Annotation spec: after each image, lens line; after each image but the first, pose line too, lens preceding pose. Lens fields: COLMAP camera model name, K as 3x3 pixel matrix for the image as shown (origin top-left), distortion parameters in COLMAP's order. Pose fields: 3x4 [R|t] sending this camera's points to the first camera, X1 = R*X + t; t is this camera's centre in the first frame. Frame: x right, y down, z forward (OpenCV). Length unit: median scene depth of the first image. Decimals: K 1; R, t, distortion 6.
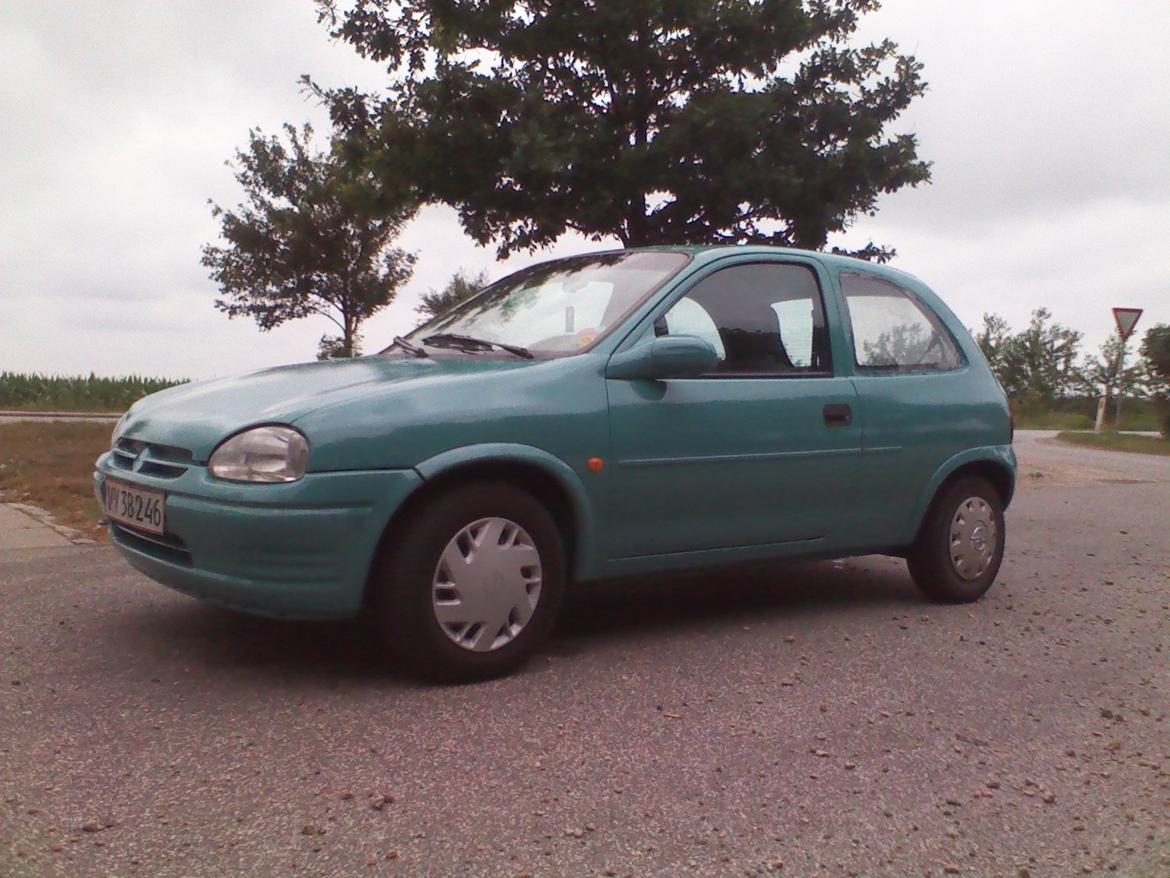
lens RADIAL K [[1091.8, 0, 585.0], [0, 1091.8, 439.0], [0, 0, 1]] dist [0.056170, -0.004208]
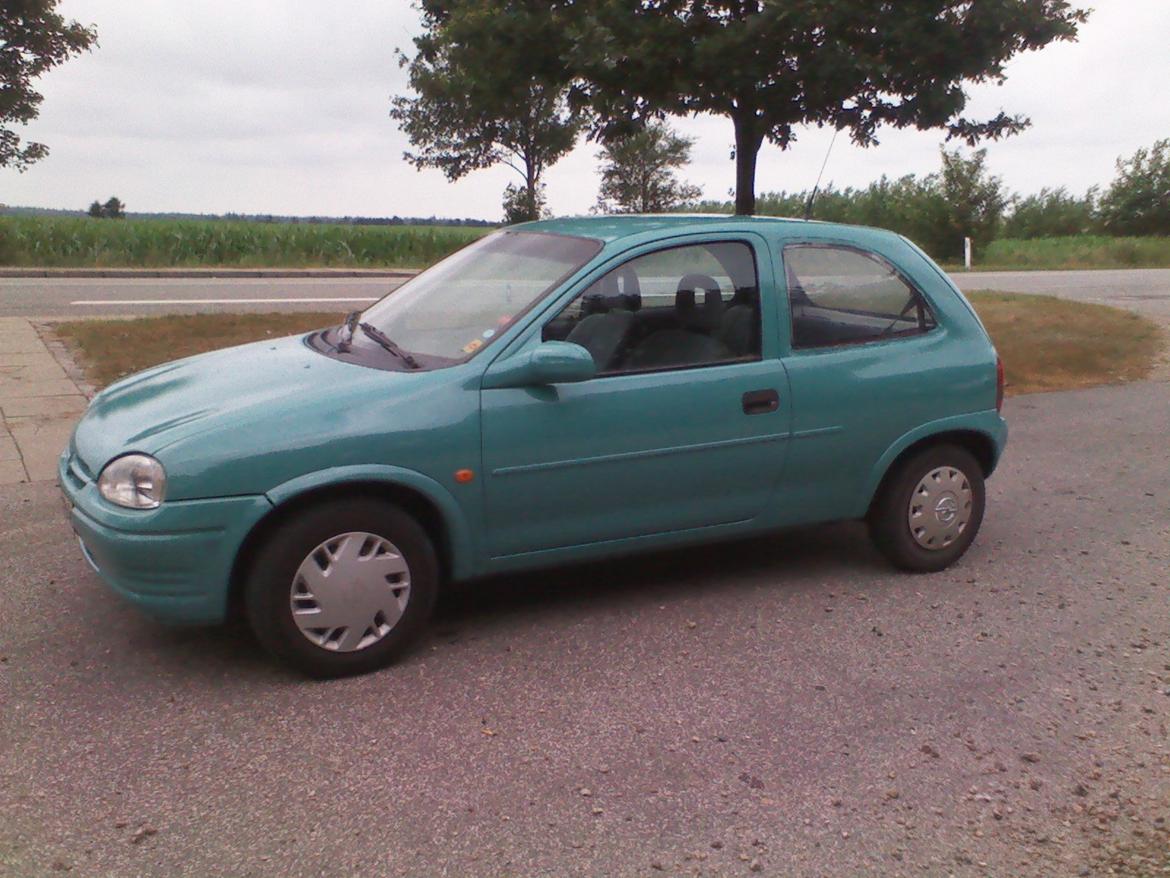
lens RADIAL K [[1091.8, 0, 585.0], [0, 1091.8, 439.0], [0, 0, 1]] dist [0.056170, -0.004208]
pose [[0.981720, 0.020843, -0.189188, 0.231490], [0.007971, 0.988611, 0.150283, -0.121132], [0.190165, -0.149044, 0.970373, 0.008031]]
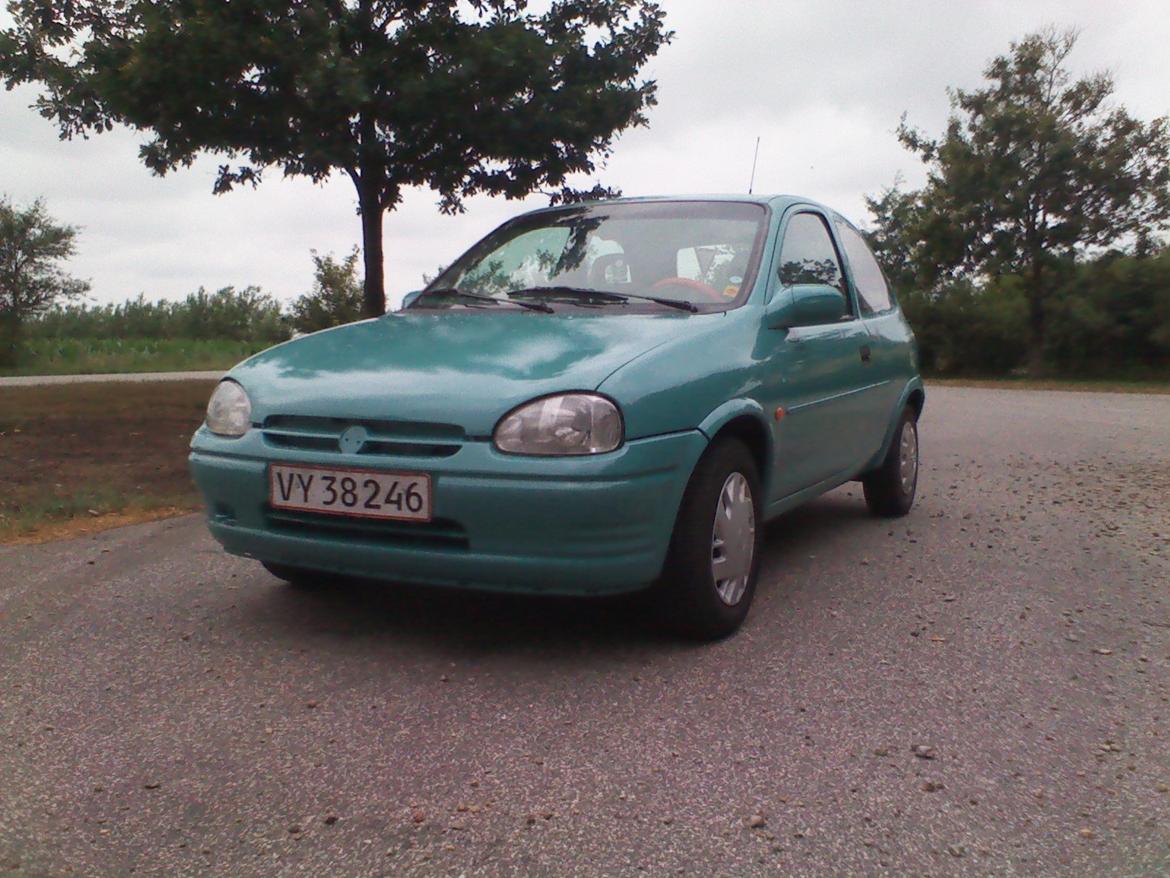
lens RADIAL K [[1100.5, 0, 585.0], [0, 1100.5, 439.0], [0, 0, 1]] dist [0.071118, -0.002206]
pose [[0.919792, -0.072278, 0.385692, -0.405083], [0.049967, 0.996462, 0.067575, -0.022832], [-0.389211, -0.042883, 0.920150, 0.082918]]
